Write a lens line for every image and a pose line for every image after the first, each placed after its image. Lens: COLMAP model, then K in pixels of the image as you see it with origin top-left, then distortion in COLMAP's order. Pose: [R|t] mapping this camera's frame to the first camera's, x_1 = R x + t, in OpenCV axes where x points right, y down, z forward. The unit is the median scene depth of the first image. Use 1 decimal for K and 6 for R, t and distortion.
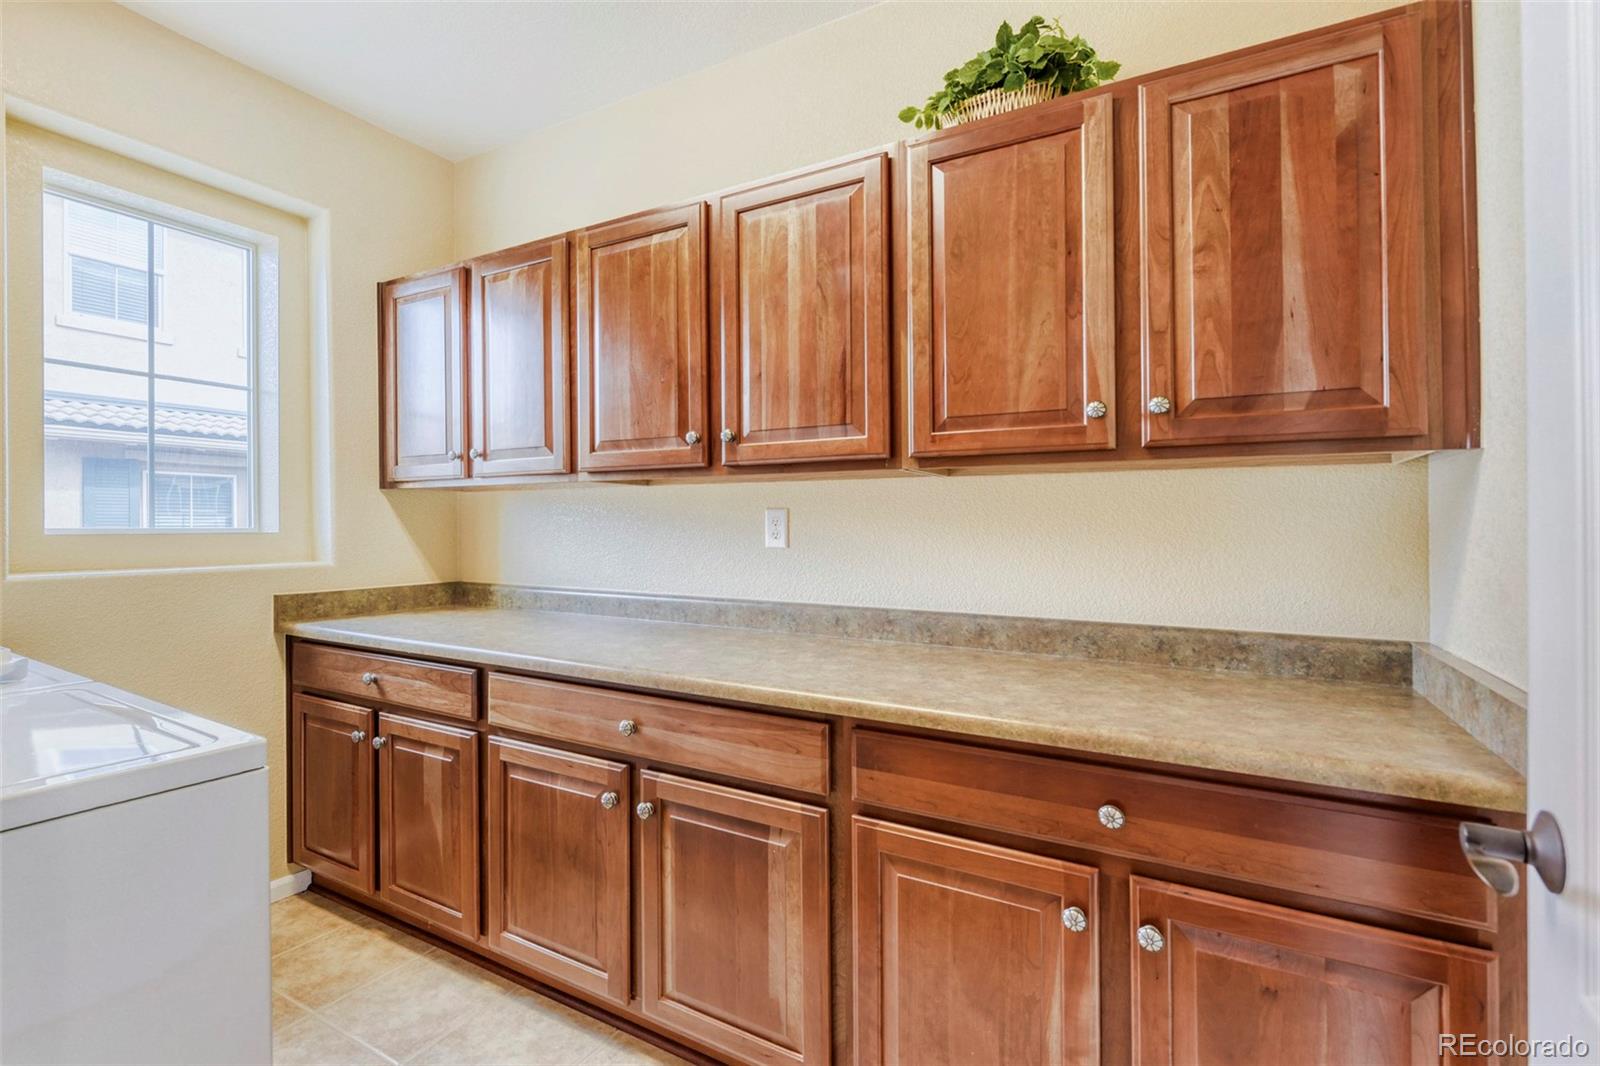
lens RADIAL K [[817.6, 0, 800.0], [0, 817.6, 533.0], [0, 0, 1]] dist [-0.001812, -0.000066]
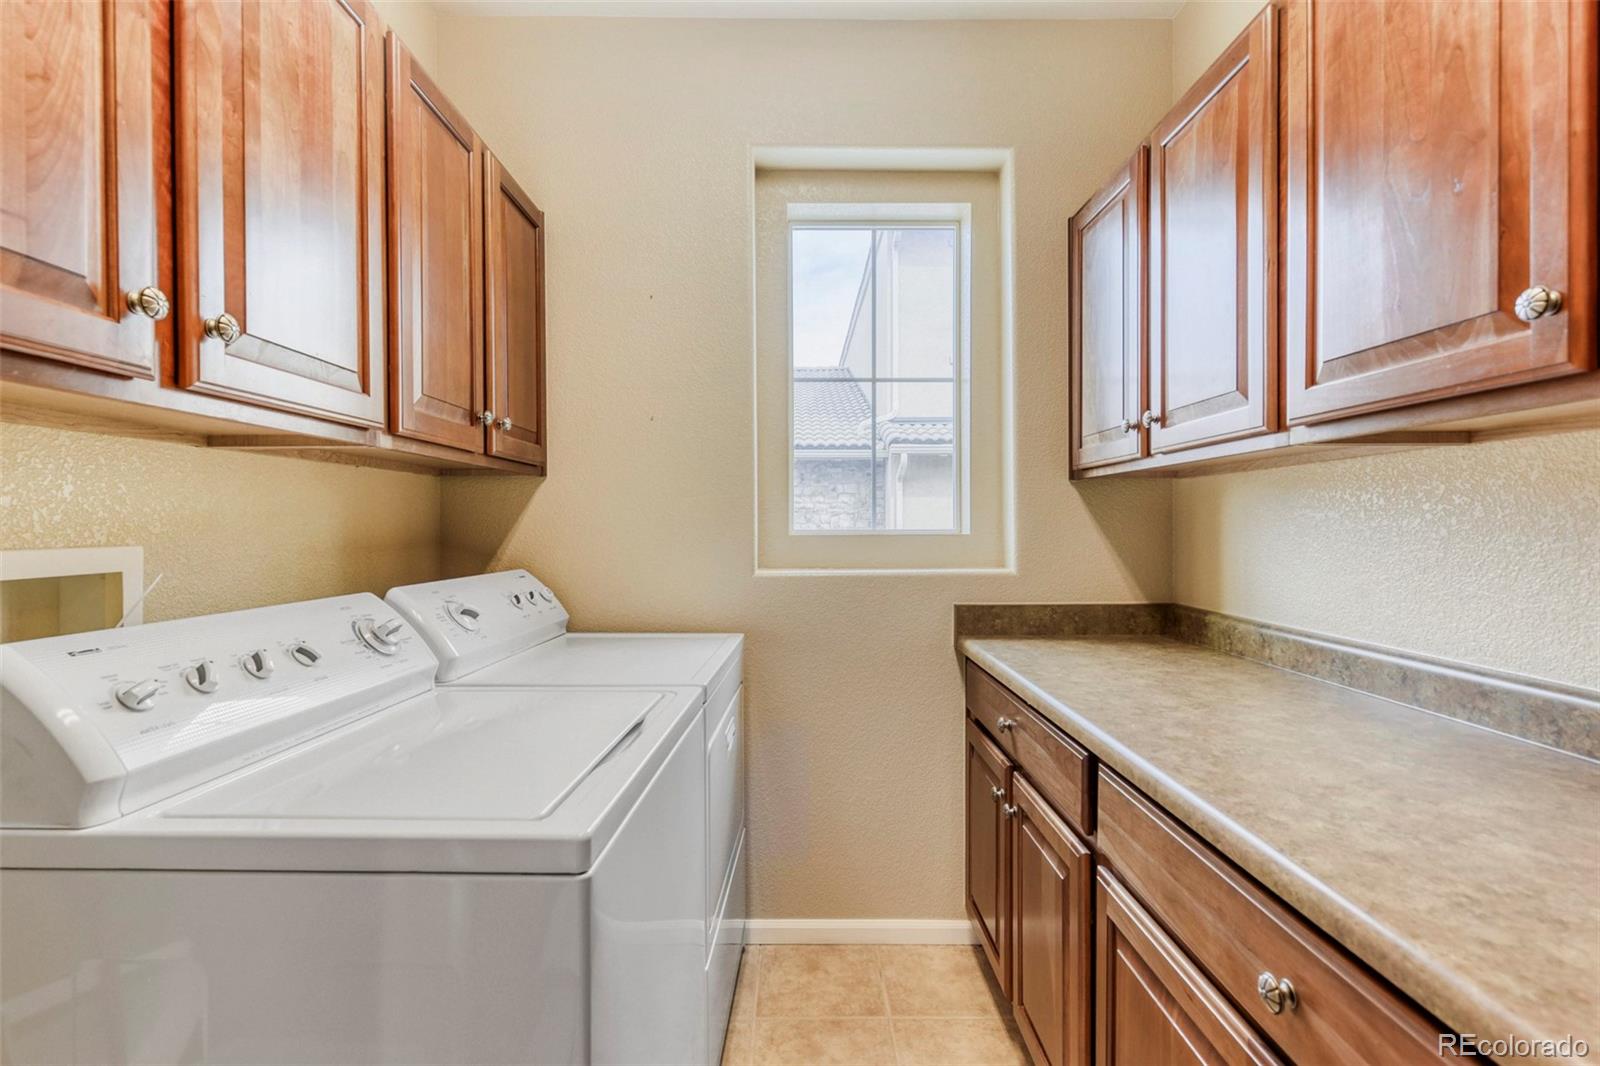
lens RADIAL K [[787.0, 0, 804.2], [0, 787.0, 540.2], [0, 0, 1]] dist [-0.002490, -0.000759]
pose [[0.513911, 0.013732, -0.857734, 0.010650], [-0.003147, 0.999895, 0.014122, -0.005971], [0.857838, -0.004558, 0.513900, 0.425707]]
